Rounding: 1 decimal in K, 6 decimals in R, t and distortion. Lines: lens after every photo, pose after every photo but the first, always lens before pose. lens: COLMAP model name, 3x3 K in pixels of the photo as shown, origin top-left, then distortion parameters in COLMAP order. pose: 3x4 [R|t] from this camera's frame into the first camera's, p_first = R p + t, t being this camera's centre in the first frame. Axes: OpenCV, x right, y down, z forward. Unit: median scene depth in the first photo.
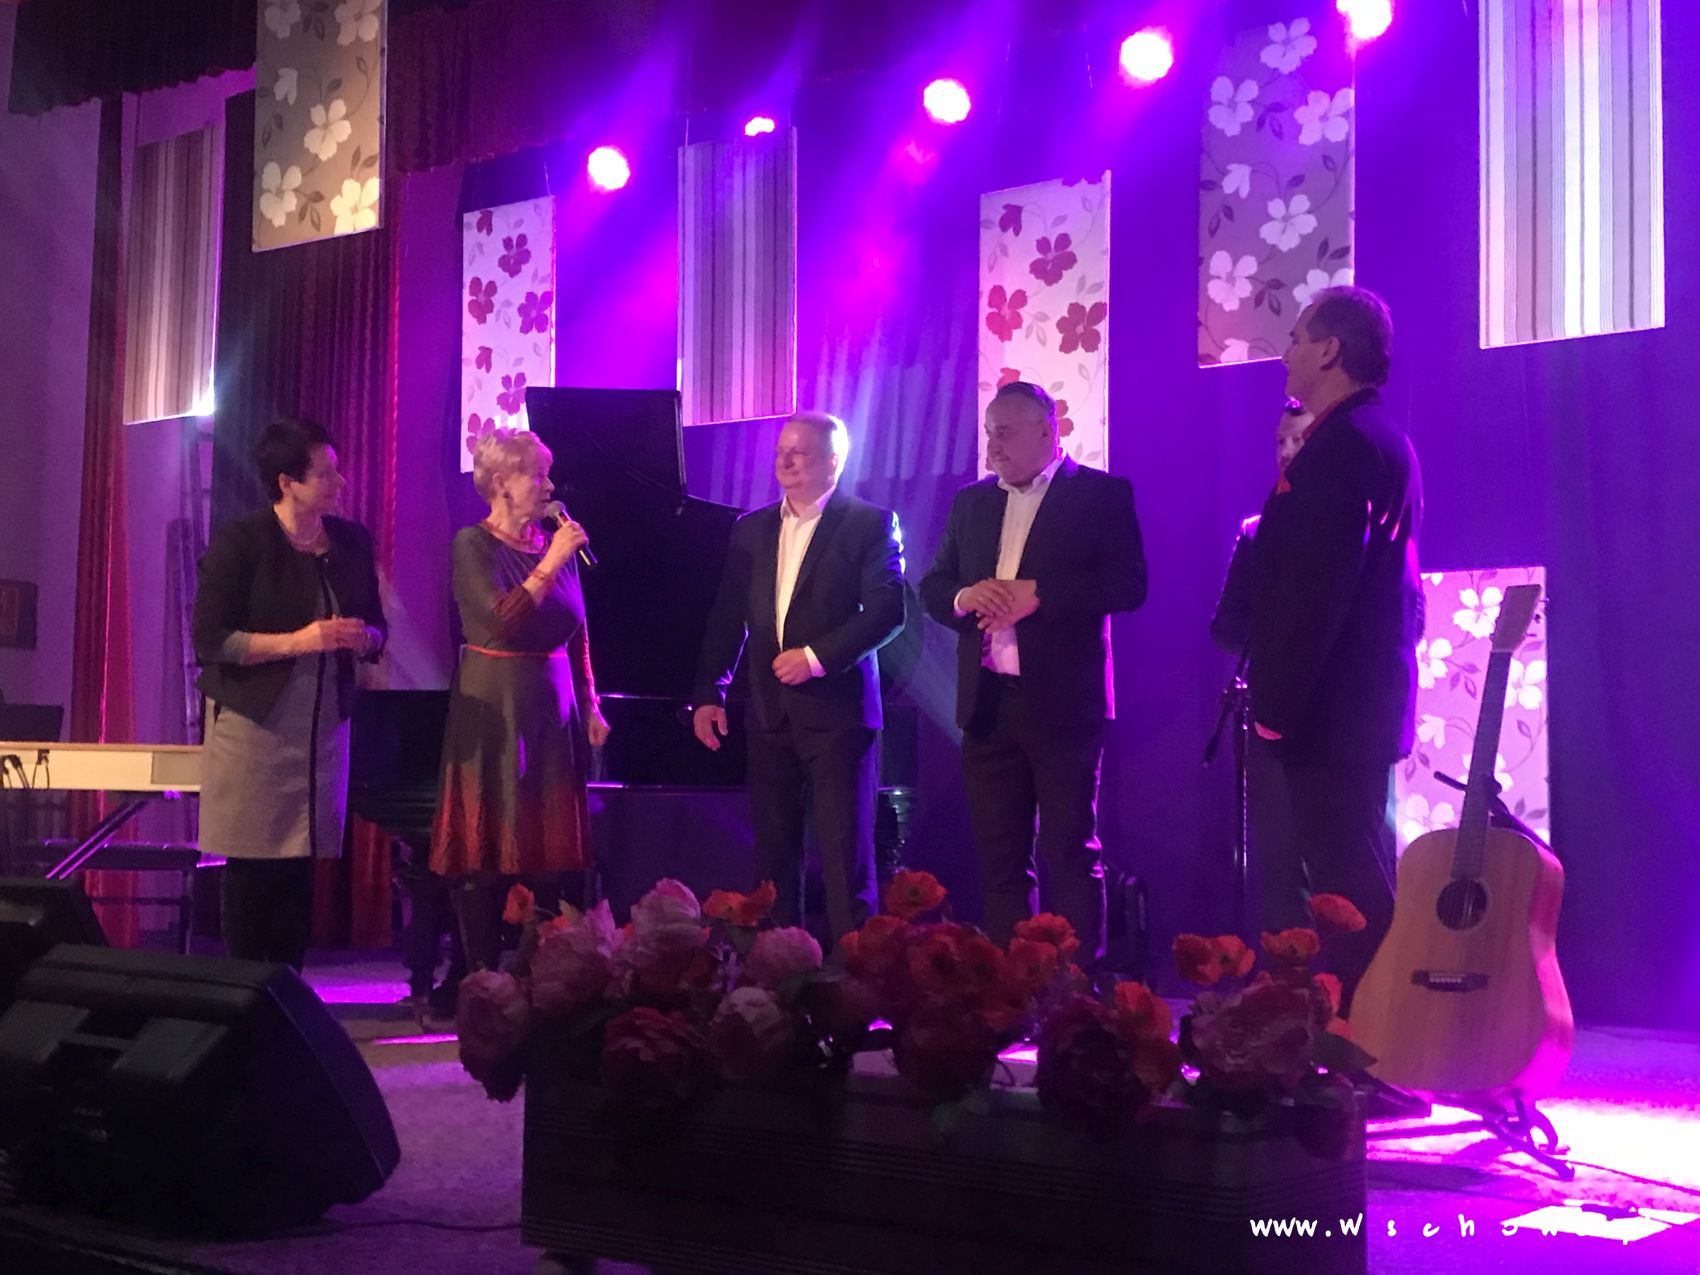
lens RADIAL K [[2442.3, 0, 836.2], [0, 2442.3, 644.4], [0, 0, 1]] dist [0.201697, -0.766350]
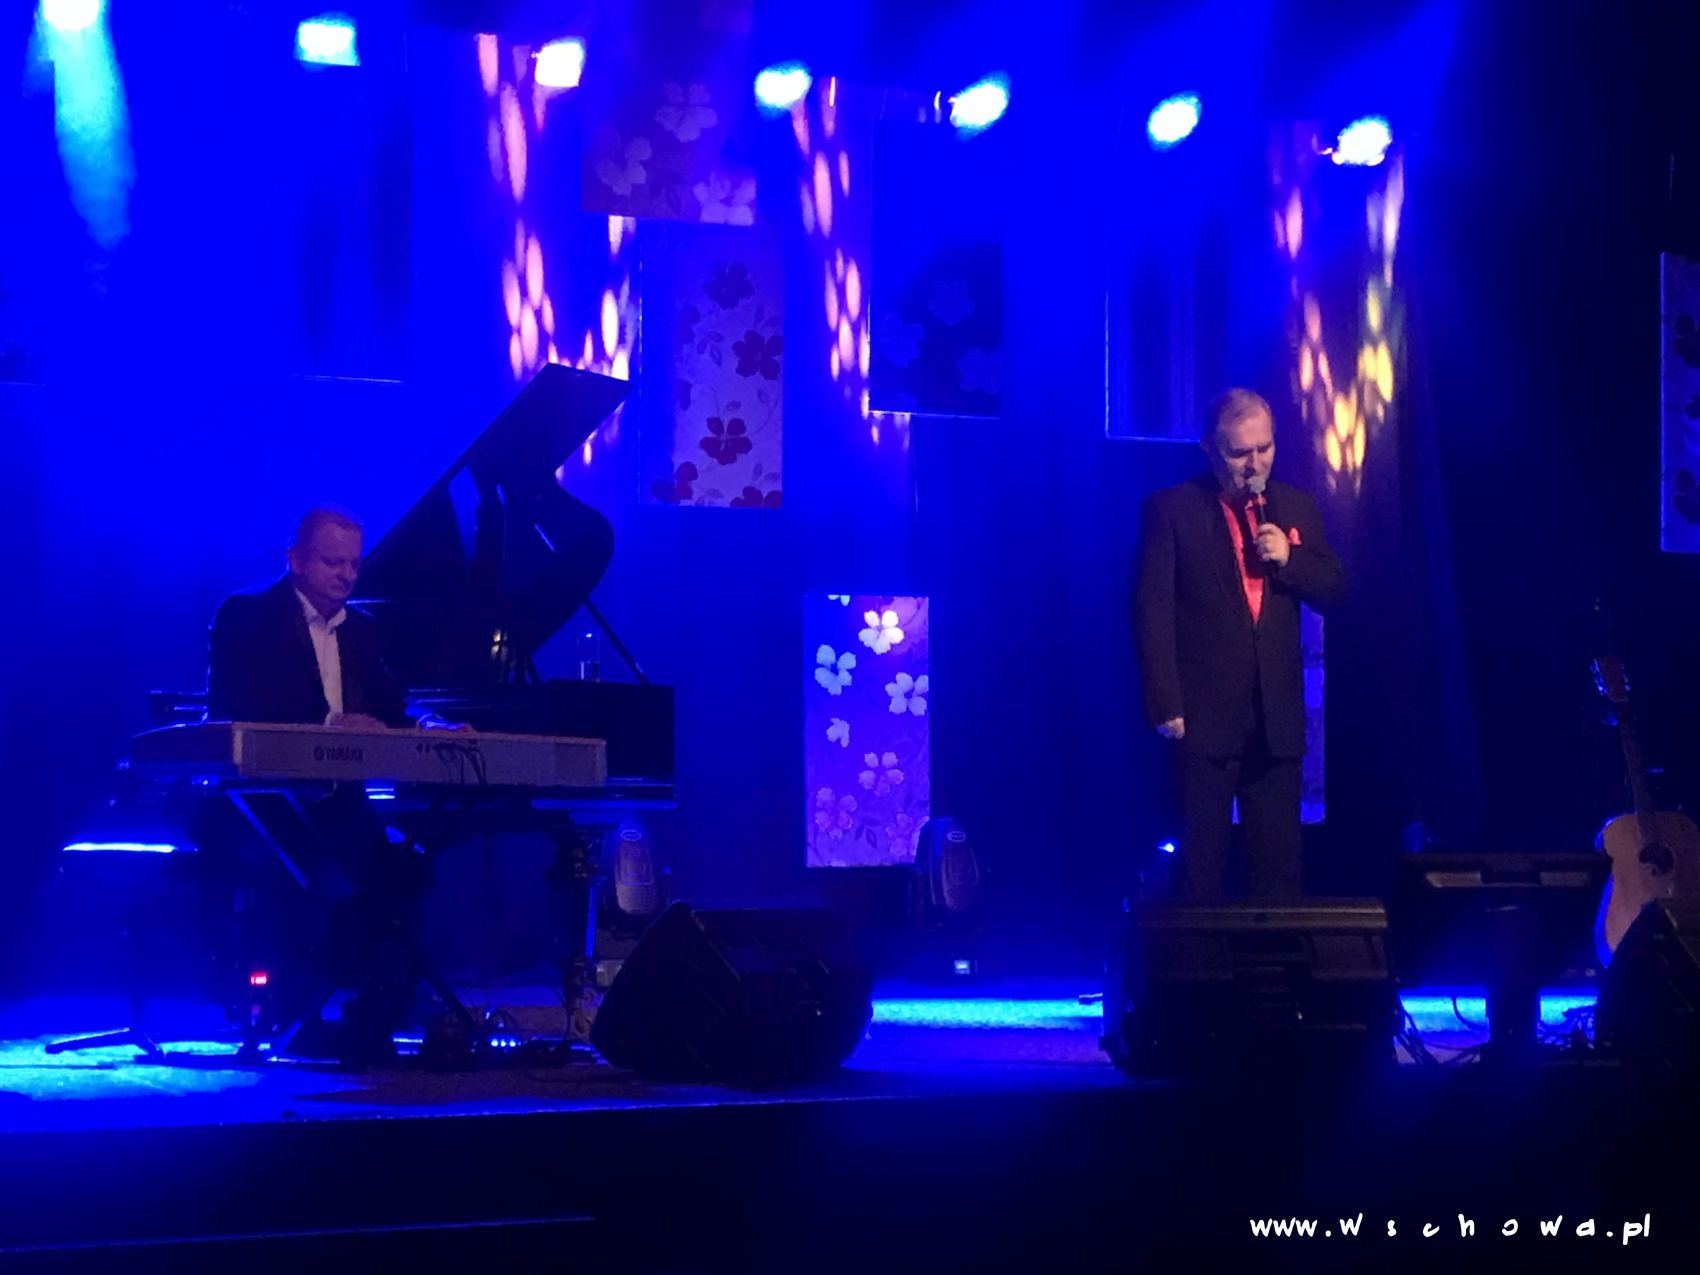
lens RADIAL K [[3310.2, 0, 850.0], [0, 3310.2, 637.5], [0, 0, 1]] dist [0.183579, 0.215448]
pose [[0.477406, 0.038994, 0.877817, -1.214656], [-0.055227, 0.998371, -0.014314, 0.013830], [-0.876946, -0.041646, 0.478782, 0.278148]]
